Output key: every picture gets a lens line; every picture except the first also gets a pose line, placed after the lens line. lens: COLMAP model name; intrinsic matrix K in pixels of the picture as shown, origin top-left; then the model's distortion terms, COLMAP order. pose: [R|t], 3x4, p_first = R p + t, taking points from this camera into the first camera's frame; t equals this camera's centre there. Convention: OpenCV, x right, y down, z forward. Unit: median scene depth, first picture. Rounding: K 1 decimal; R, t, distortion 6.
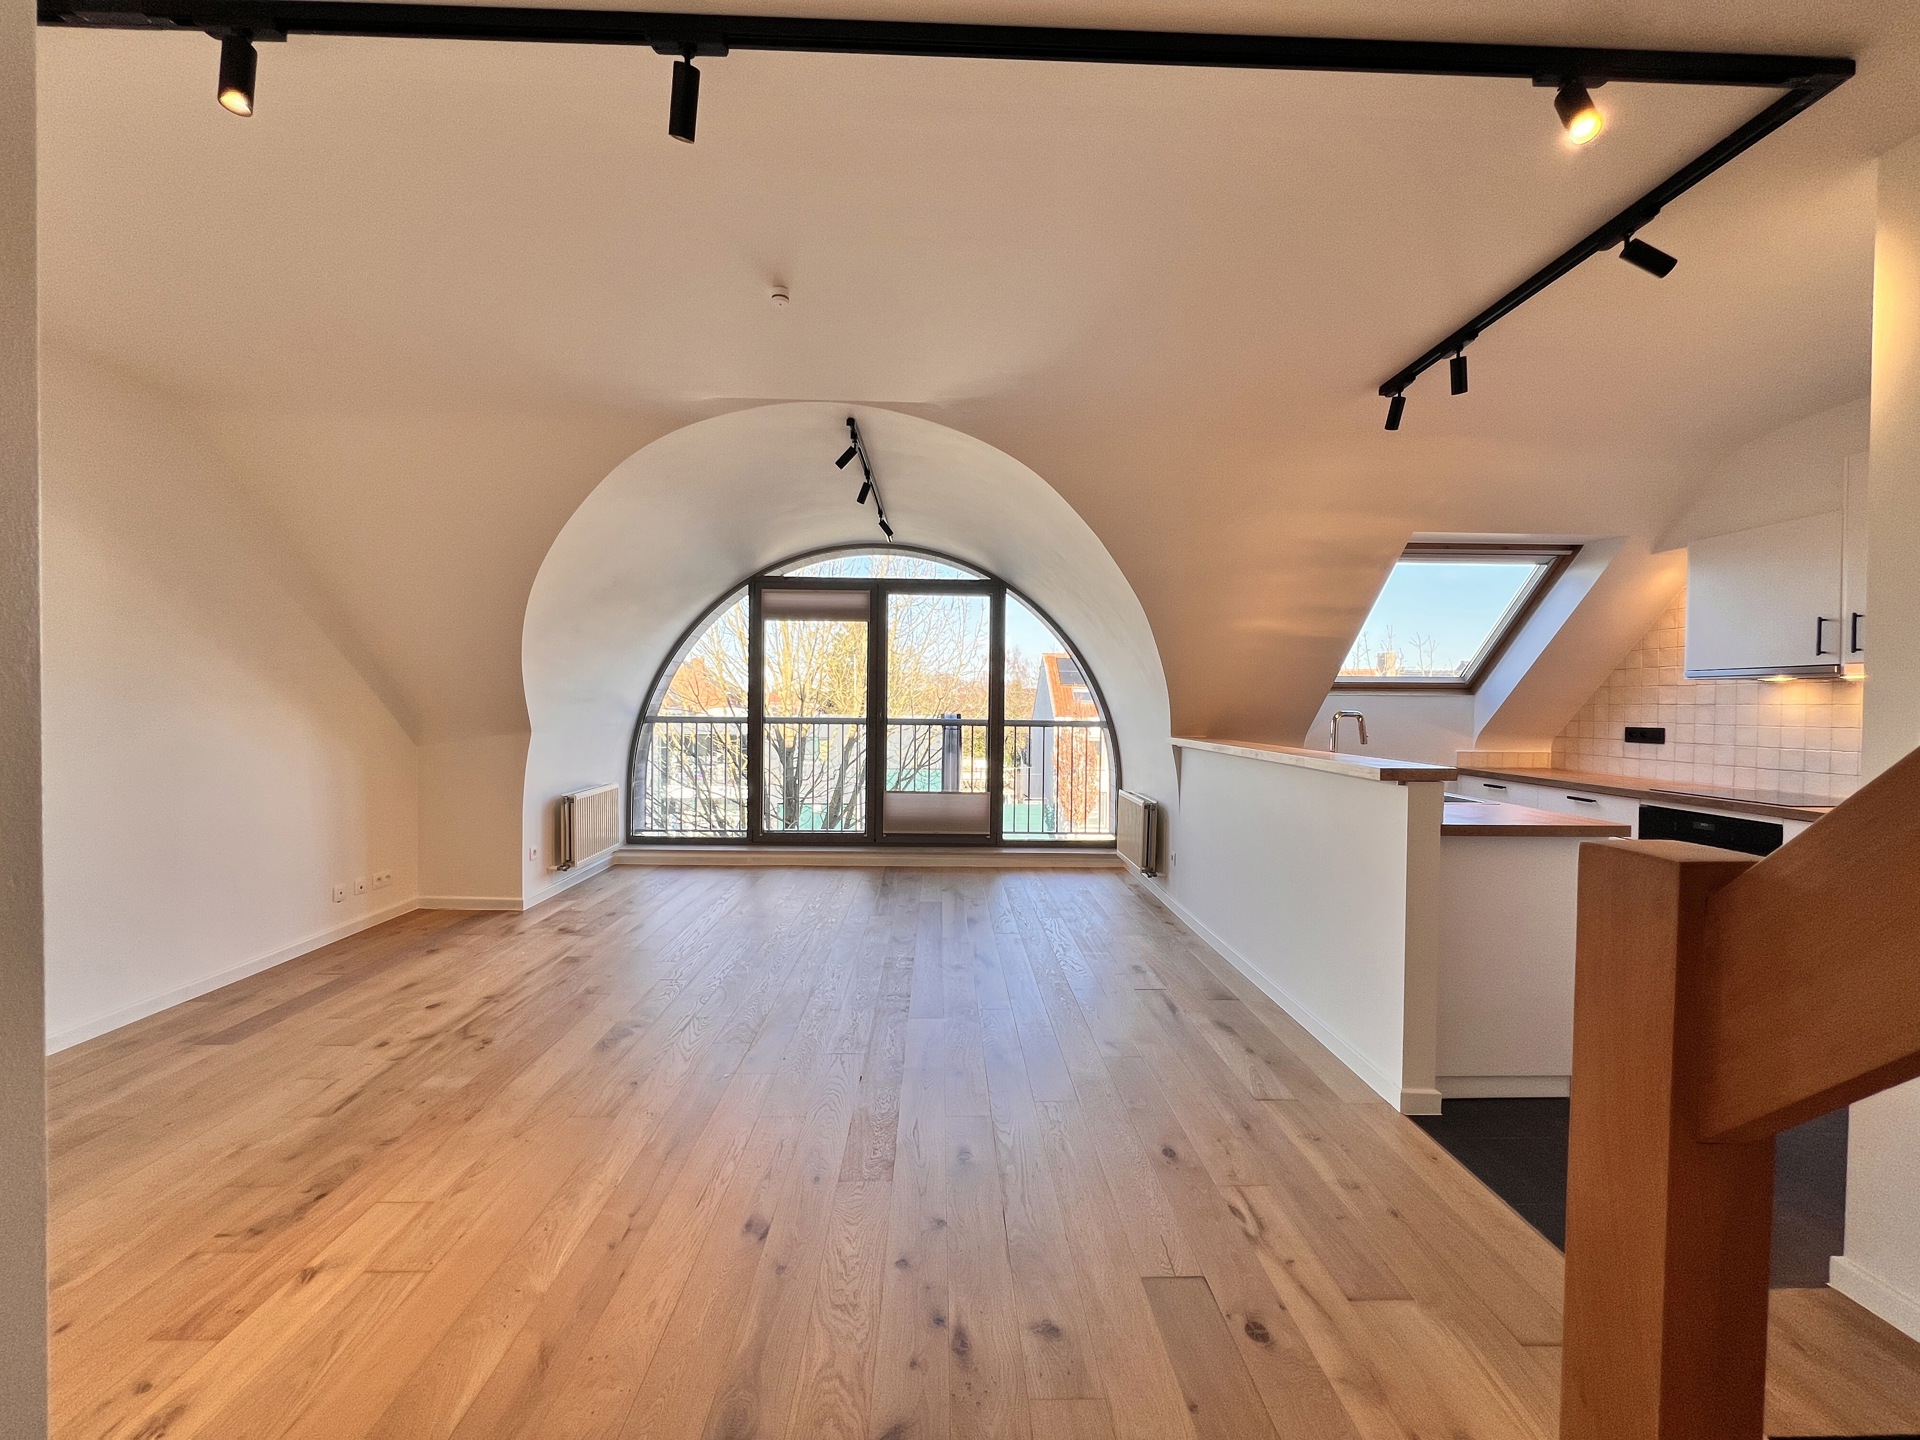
lens RADIAL K [[764.3, 0, 957.7], [0, 764.3, 718.9], [0, 0, 1]] dist [-0.000573, -0.000216]
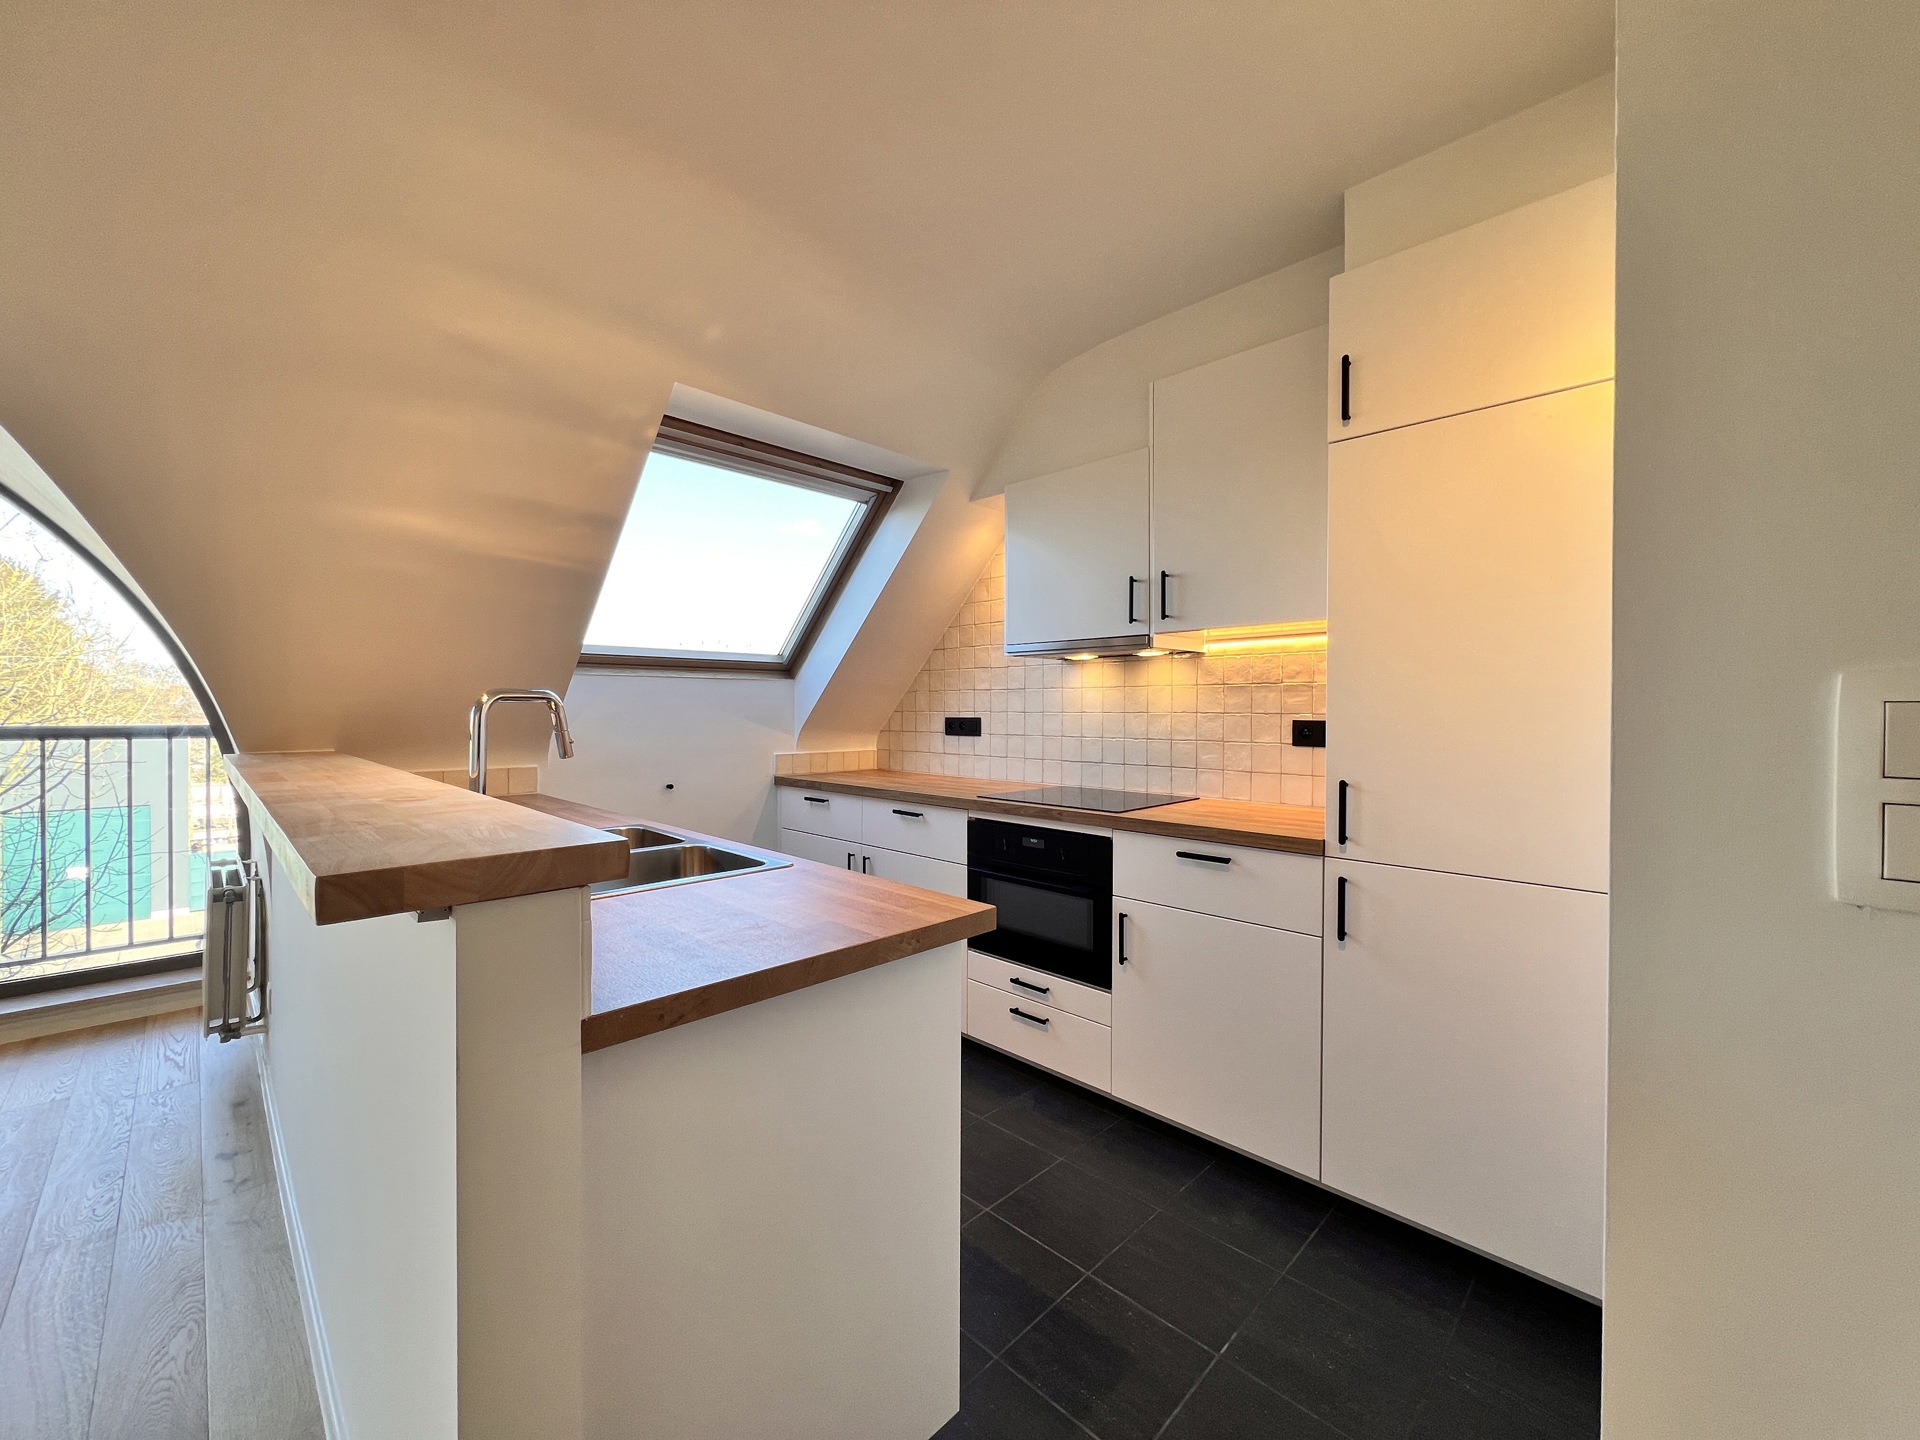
lens RADIAL K [[764.3, 0, 957.7], [0, 764.3, 718.9], [0, 0, 1]] dist [-0.000573, -0.000216]
pose [[0.724080, -0.015296, 0.689547, 0.307917], [0.016388, 0.999853, 0.004970, 0.008627], [-0.689522, 0.007701, 0.724224, 0.386662]]
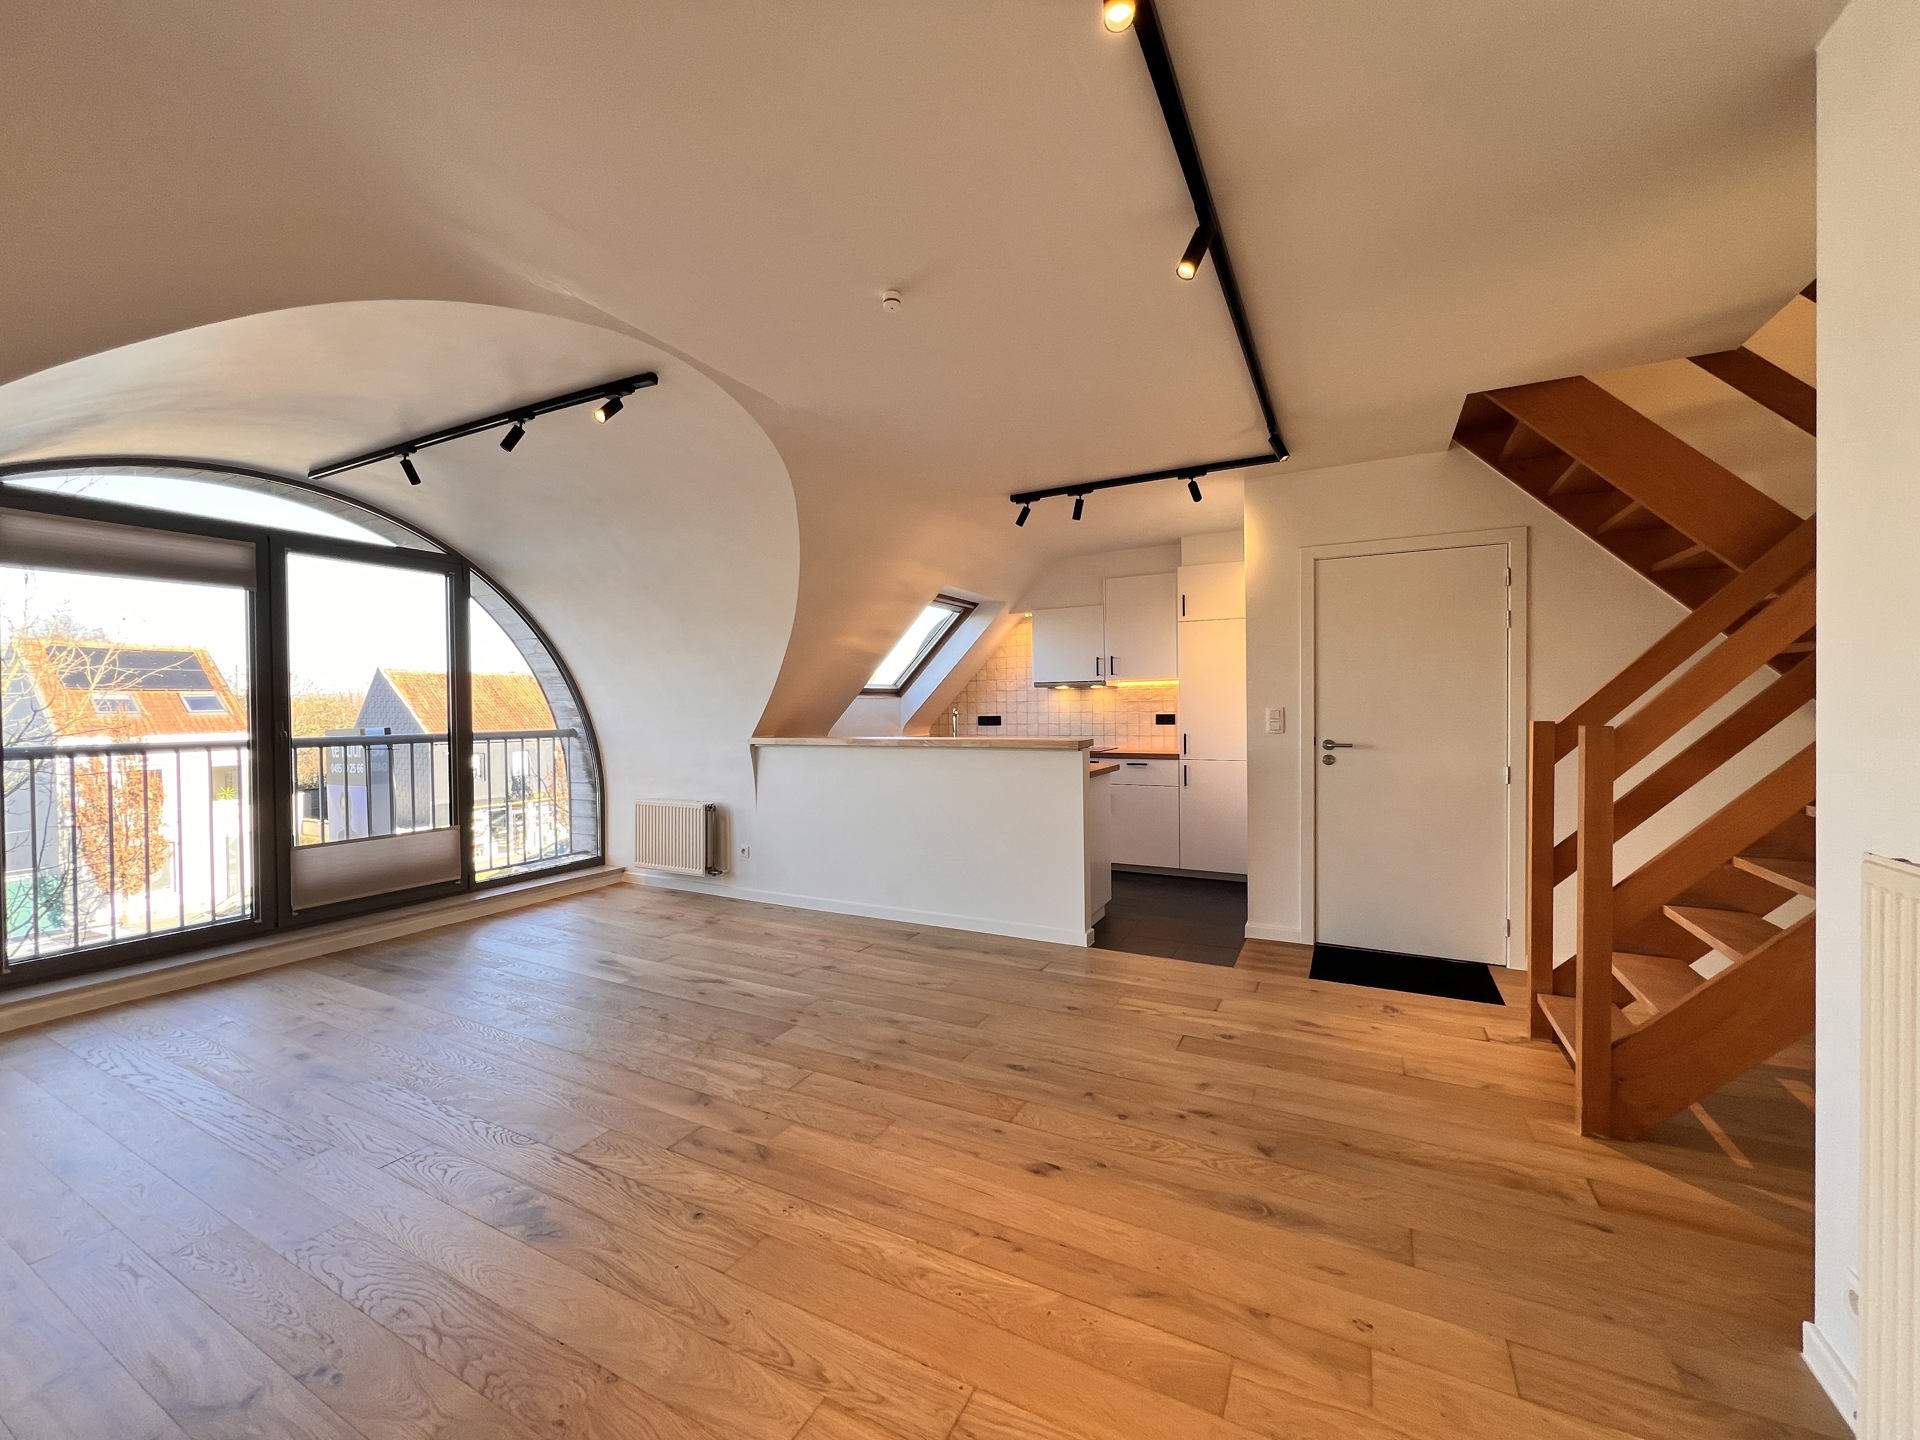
lens RADIAL K [[764.3, 0, 957.7], [0, 764.3, 718.9], [0, 0, 1]] dist [-0.000573, -0.000216]
pose [[0.487966, -0.030770, 0.872320, -0.587274], [0.036548, 0.999222, 0.014802, -0.009758], [-0.872097, 0.024659, 0.488711, 0.245696]]
